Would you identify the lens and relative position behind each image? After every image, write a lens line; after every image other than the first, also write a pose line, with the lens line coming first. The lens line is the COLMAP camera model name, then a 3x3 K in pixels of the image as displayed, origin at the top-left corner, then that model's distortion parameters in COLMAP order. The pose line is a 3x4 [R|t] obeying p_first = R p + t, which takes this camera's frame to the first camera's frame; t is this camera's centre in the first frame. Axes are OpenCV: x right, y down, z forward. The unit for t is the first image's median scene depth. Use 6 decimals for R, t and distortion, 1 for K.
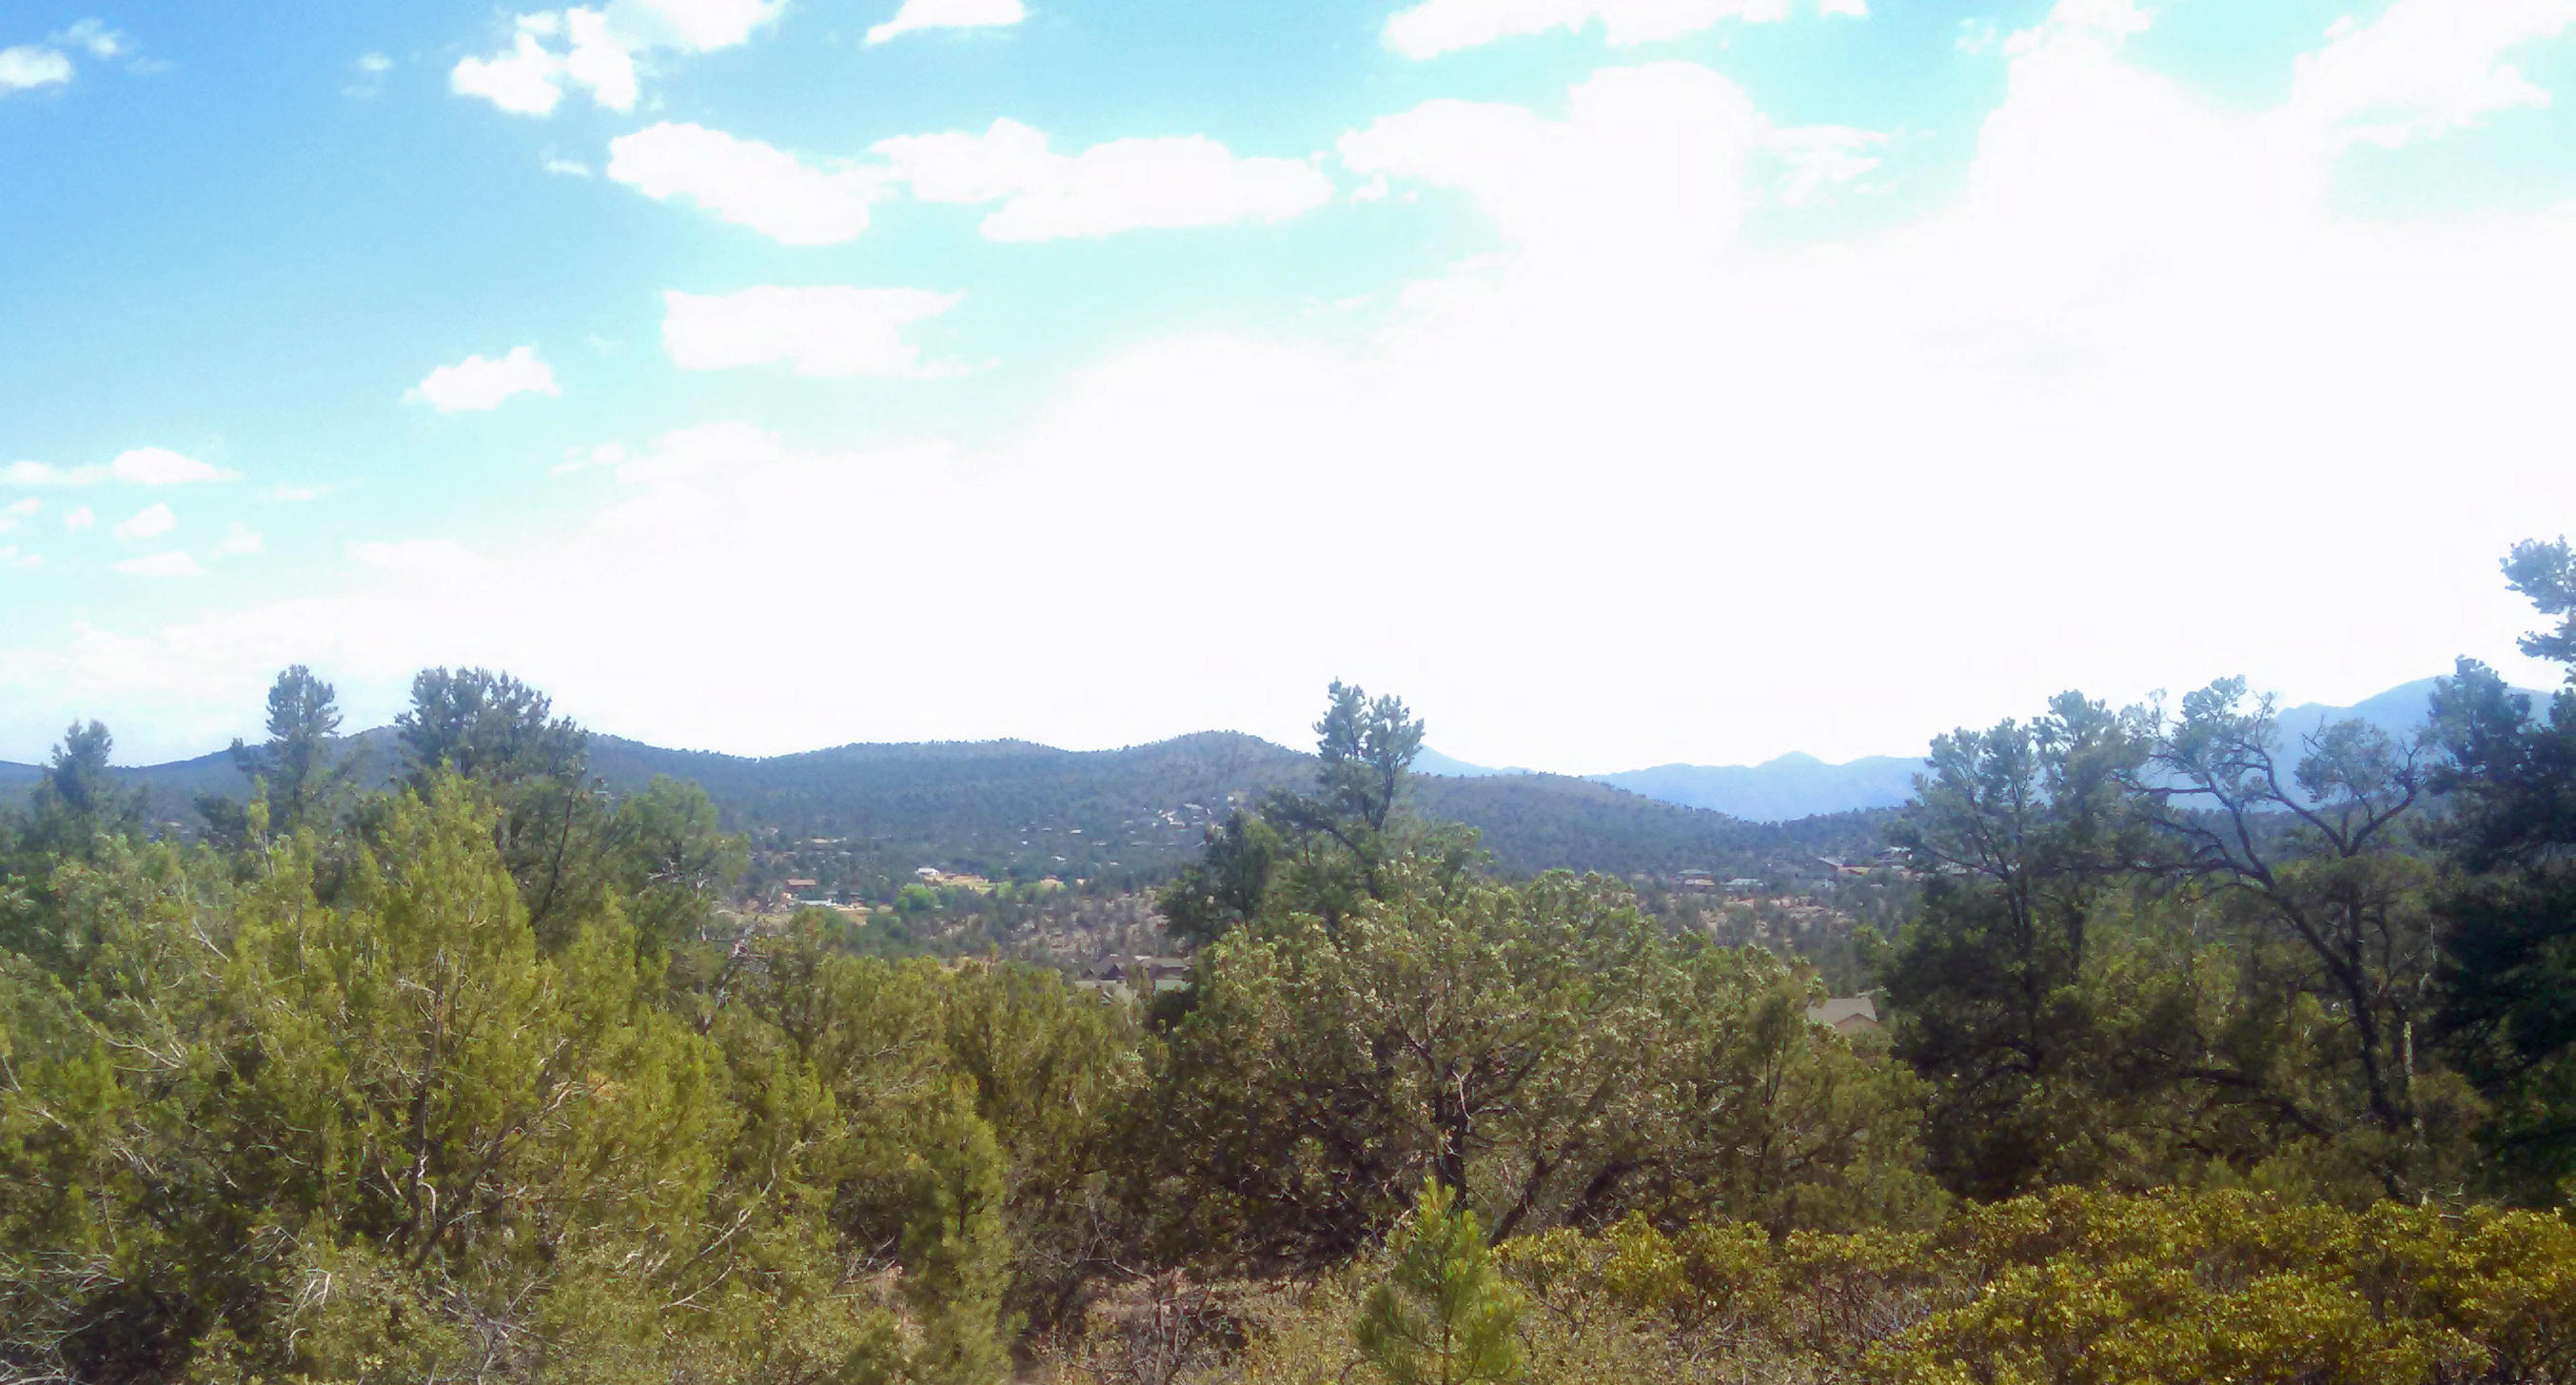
lens RADIAL K [[2386.6, 0, 1288.0], [0, 2386.6, 928.7], [0, 0, 1]] dist [0.000638, -0.101096]
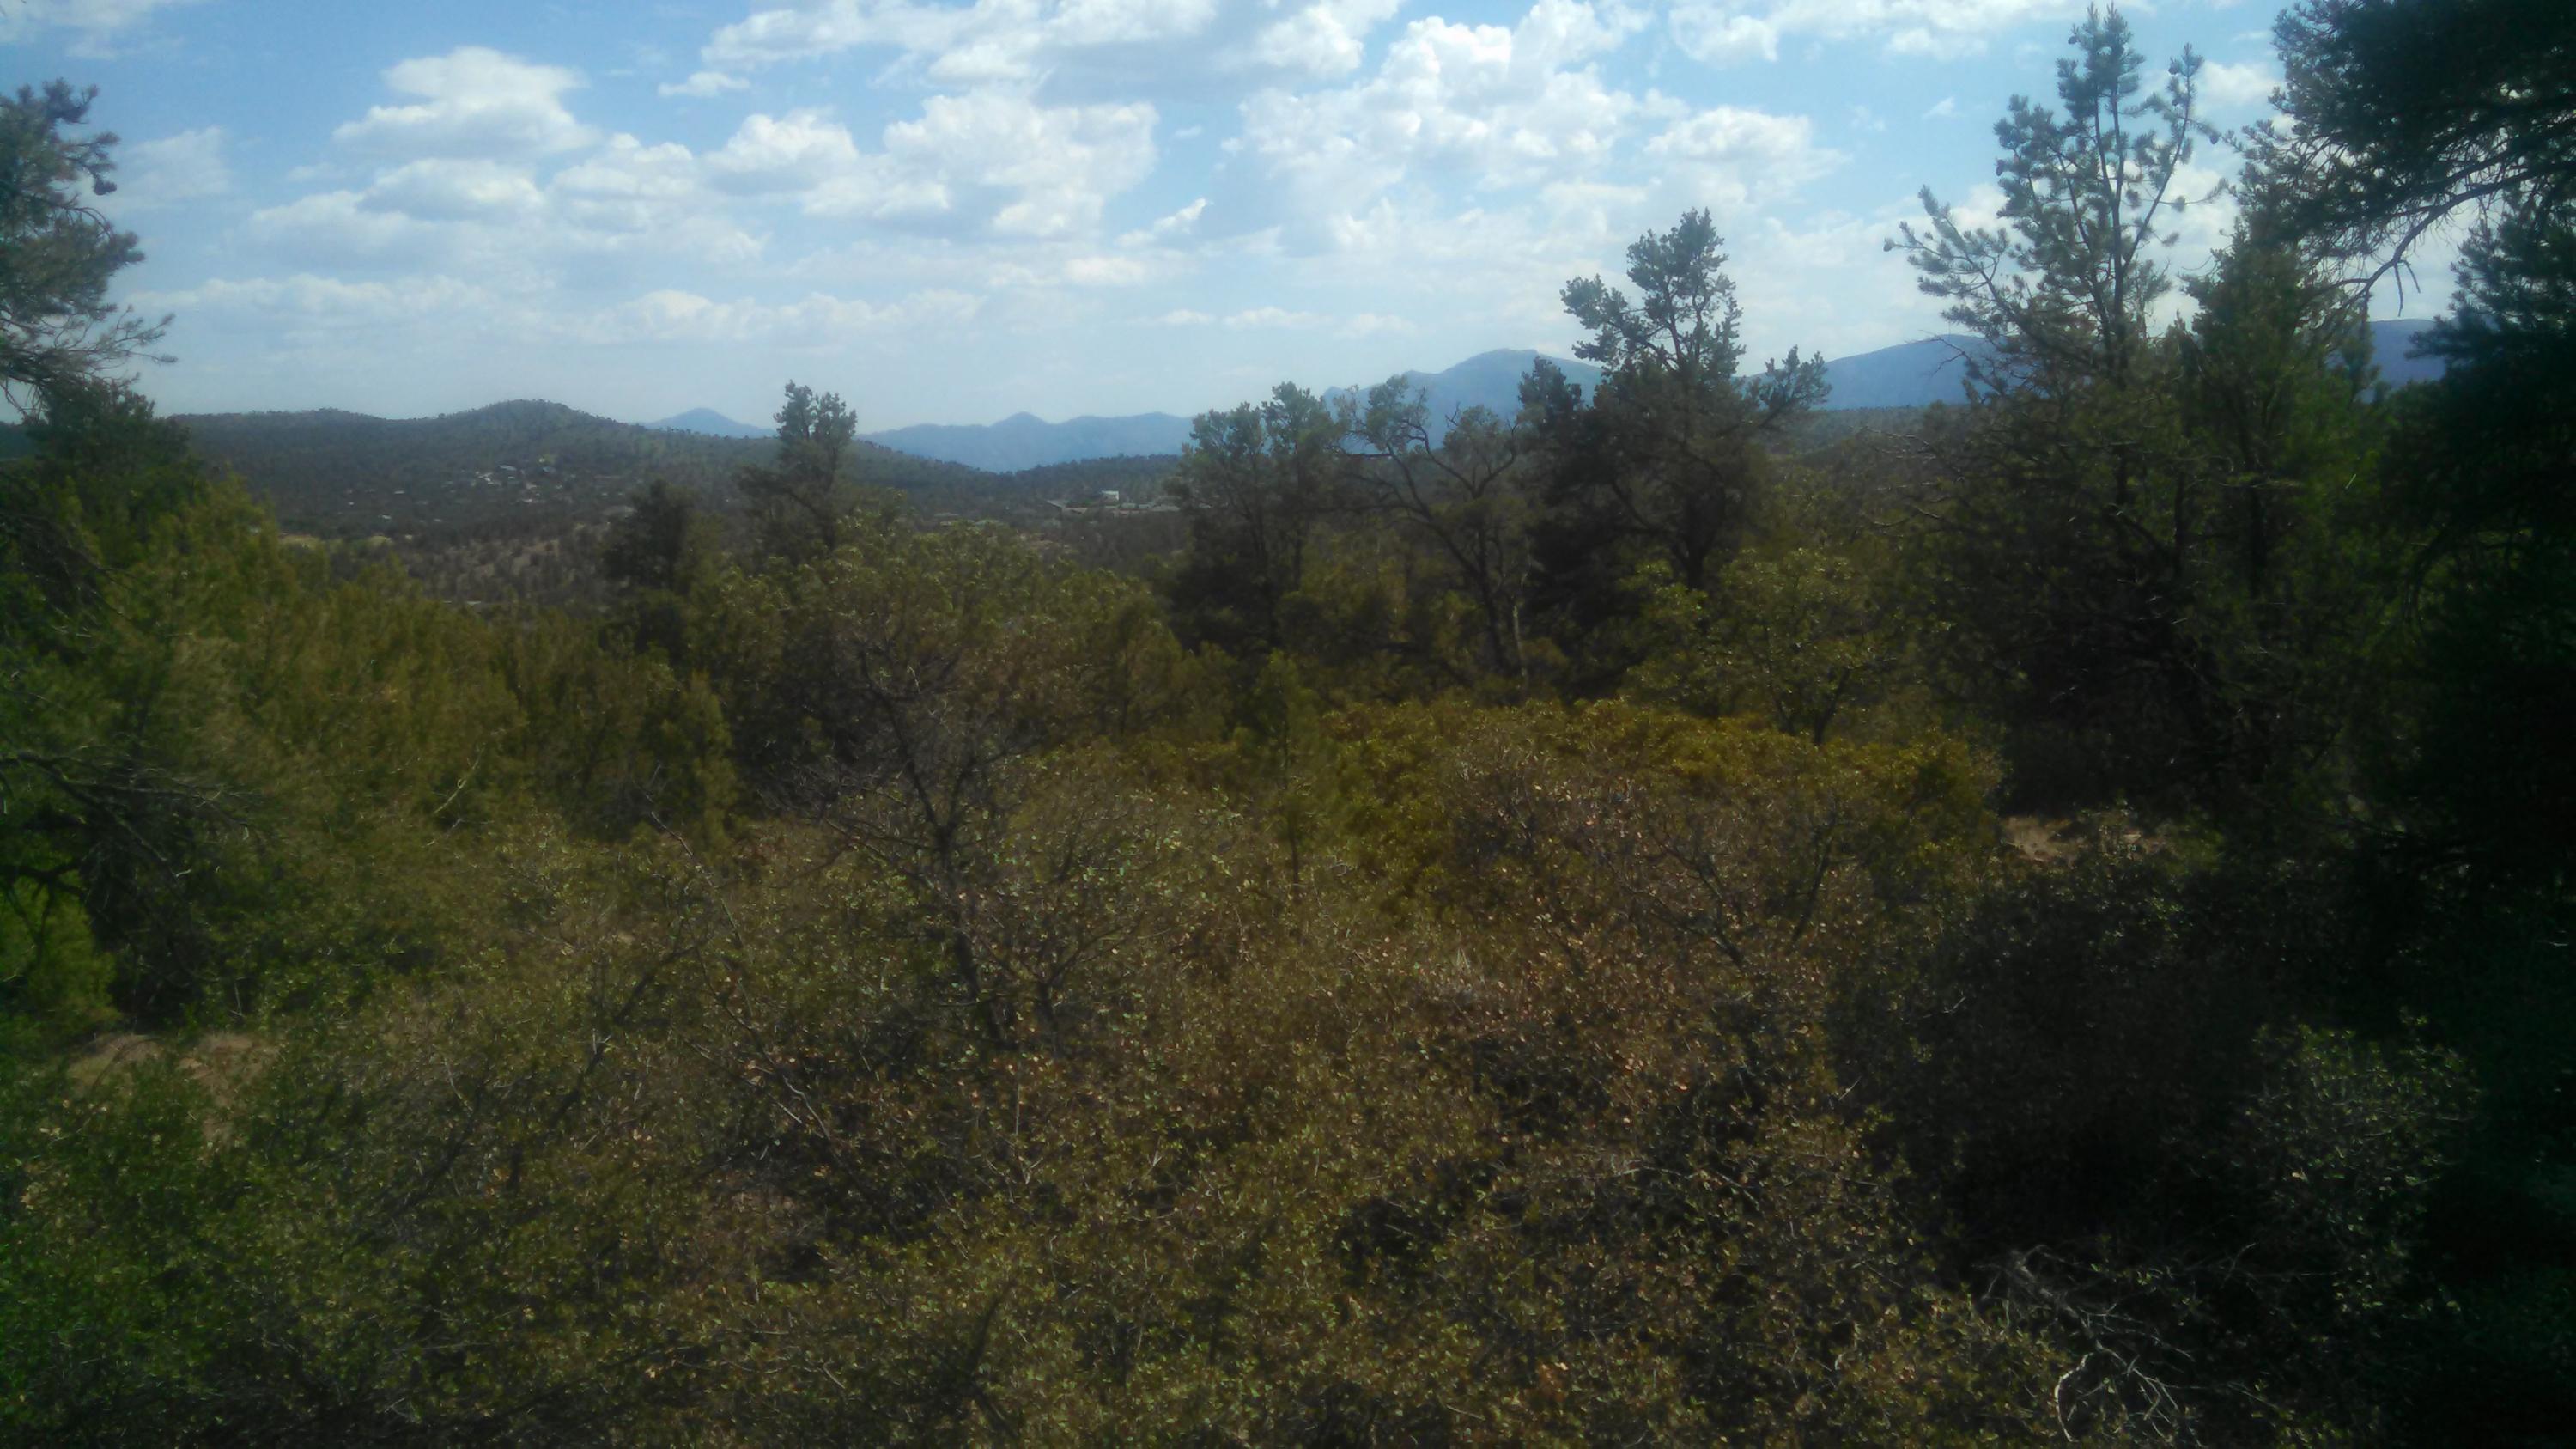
lens RADIAL K [[2401.9, 0, 1288.0], [0, 2401.9, 724.5], [0, 0, 1]] dist [-0.050918, 0.024538]
pose [[0.929236, -0.054930, 0.365380, -0.219559], [0.030536, 0.996922, 0.072215, -0.000815], [-0.368222, -0.055947, 0.928053, -0.360196]]
